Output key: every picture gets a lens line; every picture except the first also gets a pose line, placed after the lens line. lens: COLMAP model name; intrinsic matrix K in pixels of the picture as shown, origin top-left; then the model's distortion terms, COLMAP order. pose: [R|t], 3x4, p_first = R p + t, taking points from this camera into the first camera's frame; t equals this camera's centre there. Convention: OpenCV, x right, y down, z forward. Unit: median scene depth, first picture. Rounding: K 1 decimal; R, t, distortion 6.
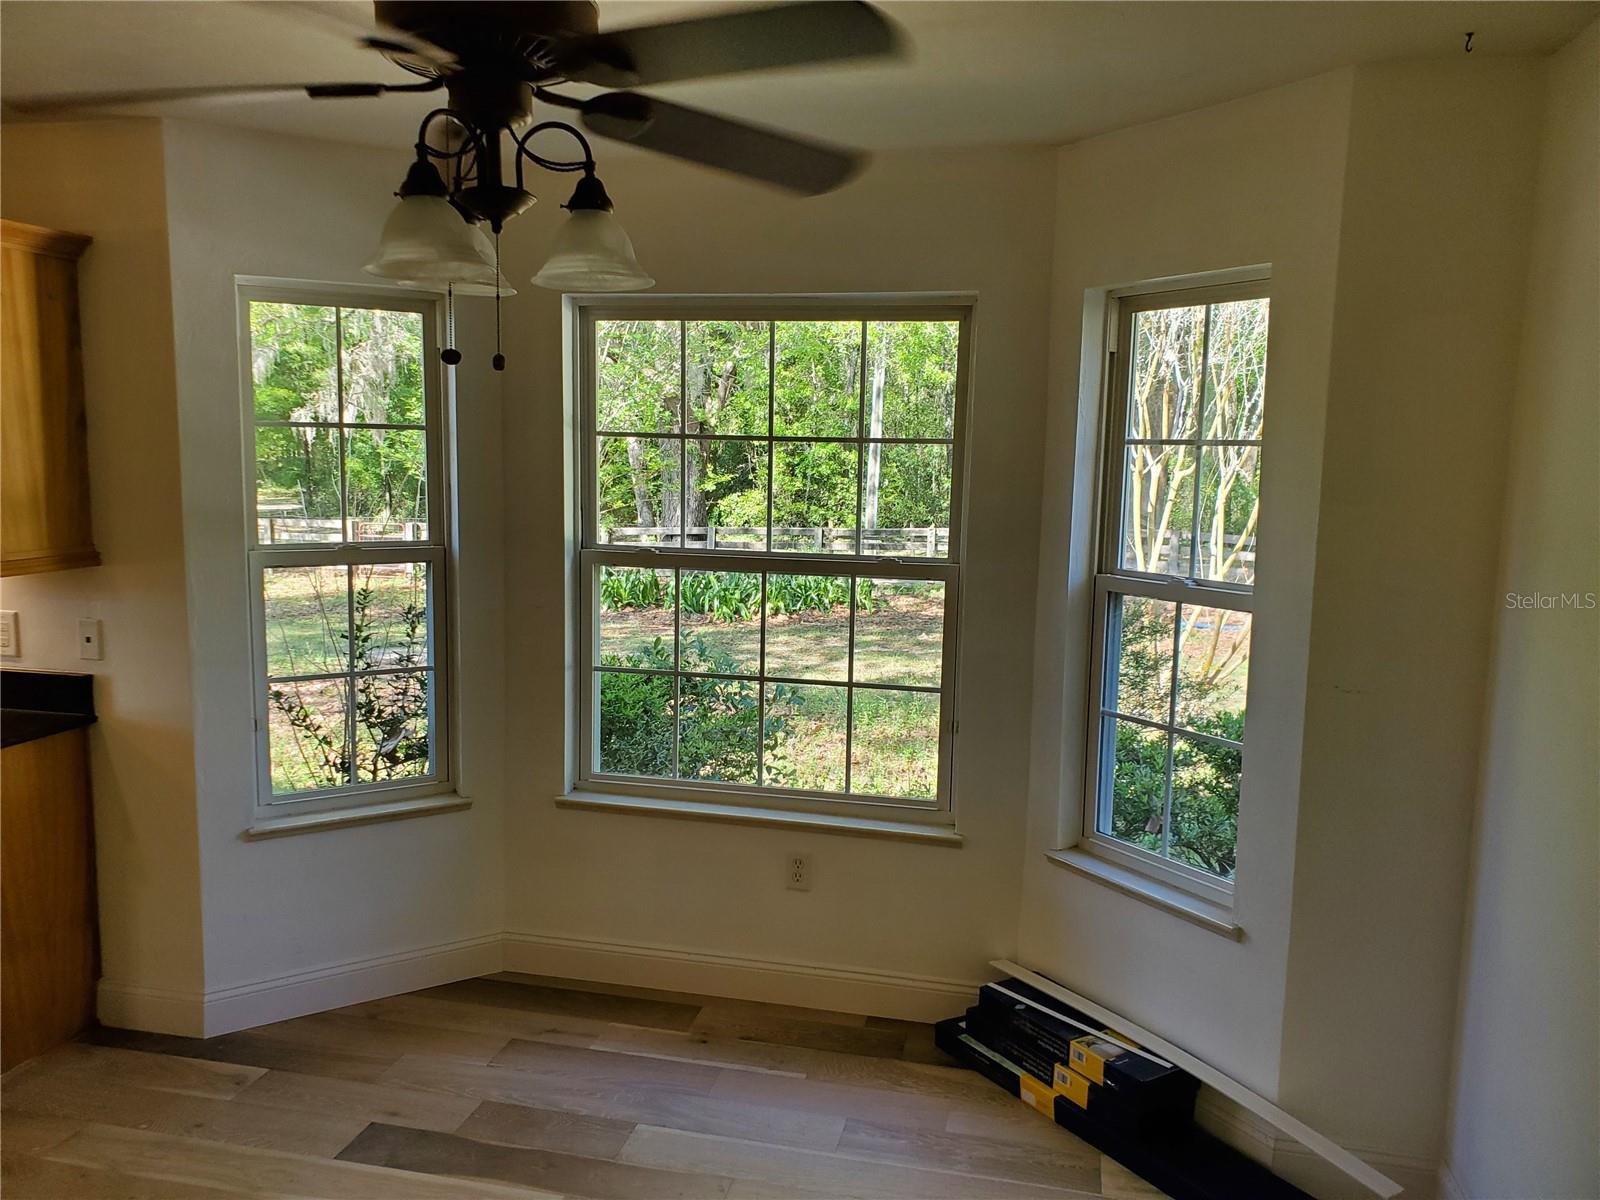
lens RADIAL K [[1247.5, 0, 794.8], [0, 1247.5, 618.9], [0, 0, 1]] dist [0.001846, 0.038232]
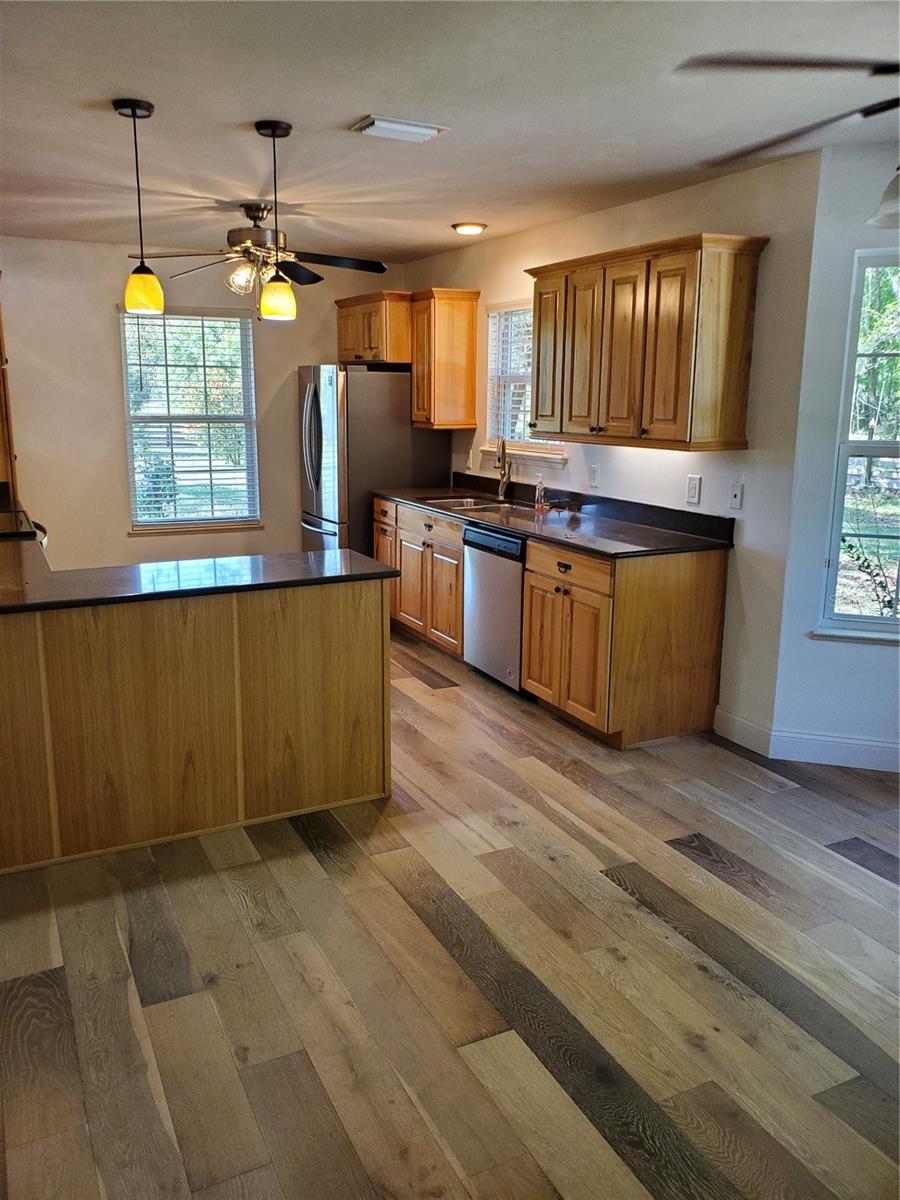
lens RADIAL K [[935.6, 0, 449.4], [0, 935.6, 590.3], [0, 0, 1]] dist [0.001846, 0.038232]
pose [[0.644523, 0.146755, -0.750369, 0.120695], [-0.099602, 0.989159, 0.107905, 0.043117], [0.758070, 0.005191, 0.652153, -0.065215]]
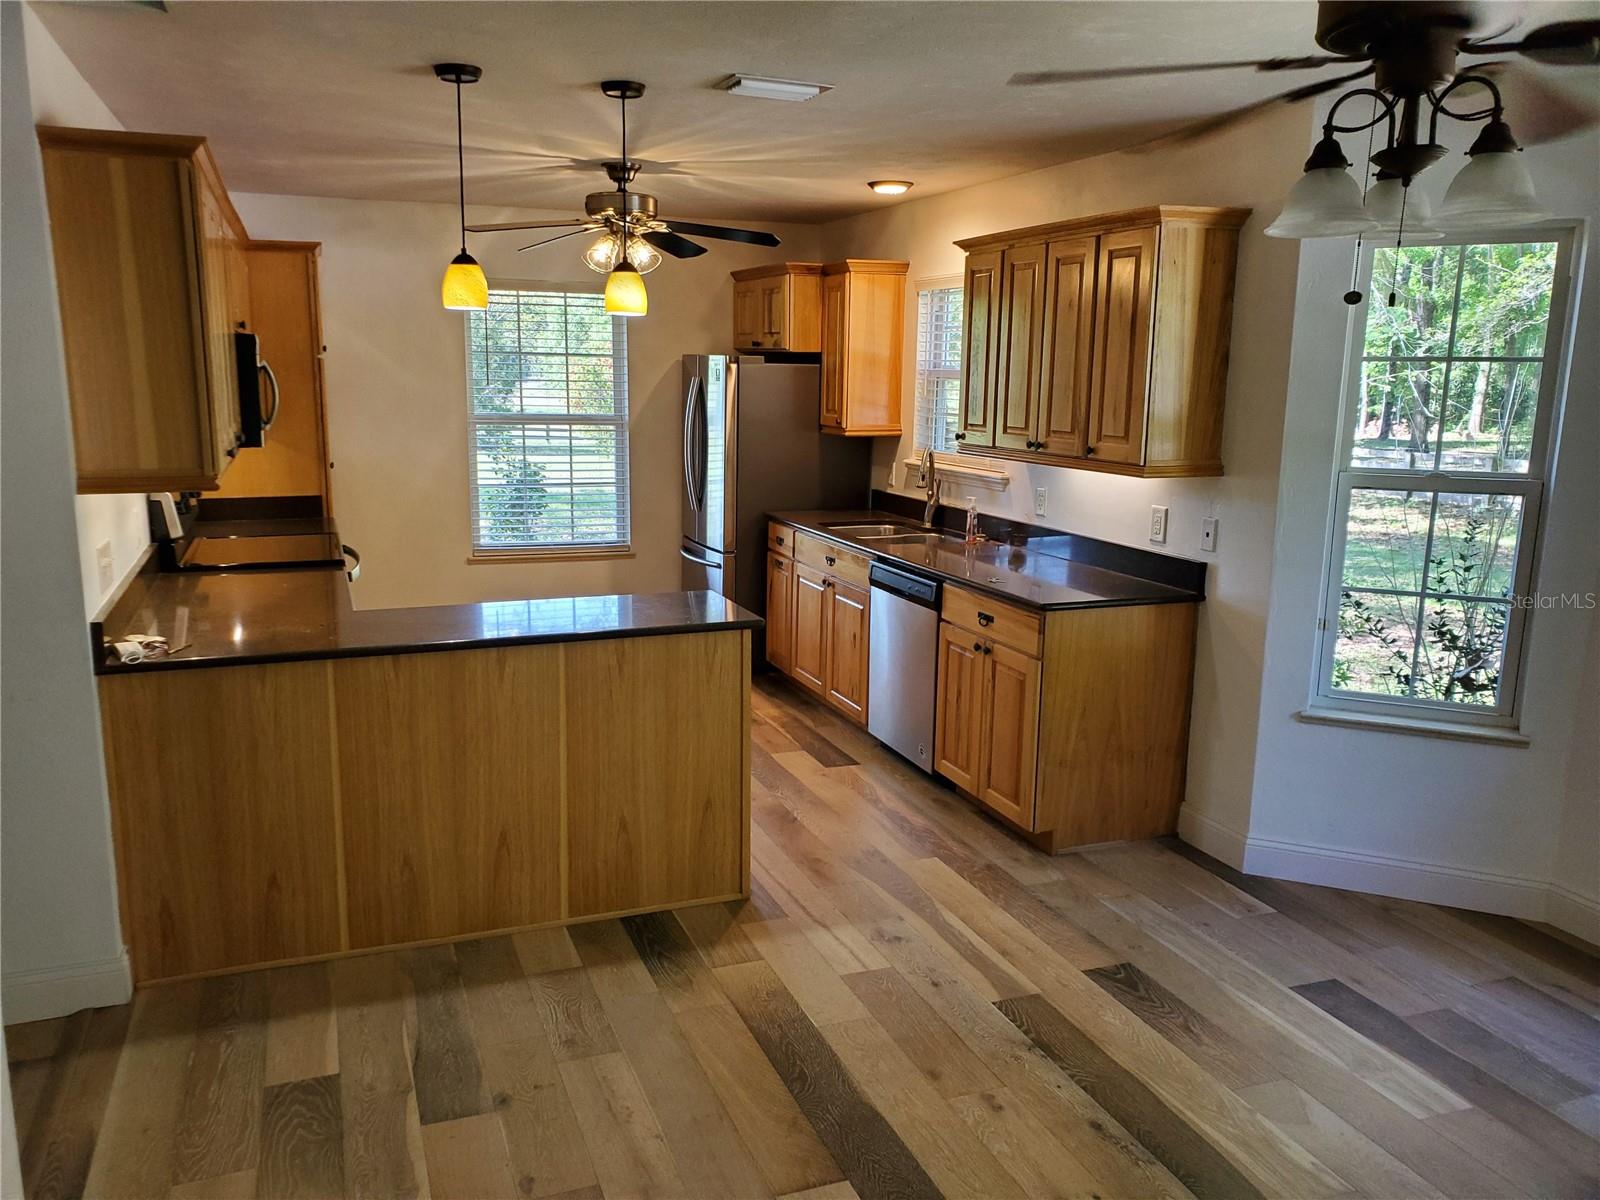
lens RADIAL K [[1247.5, 0, 794.8], [0, 1247.5, 618.9], [0, 0, 1]] dist [0.001846, 0.038232]
pose [[0.566058, 0.154692, -0.809721, 0.228918], [-0.116369, 0.987395, 0.107285, 0.013650], [0.816110, 0.033497, 0.576924, -0.059301]]
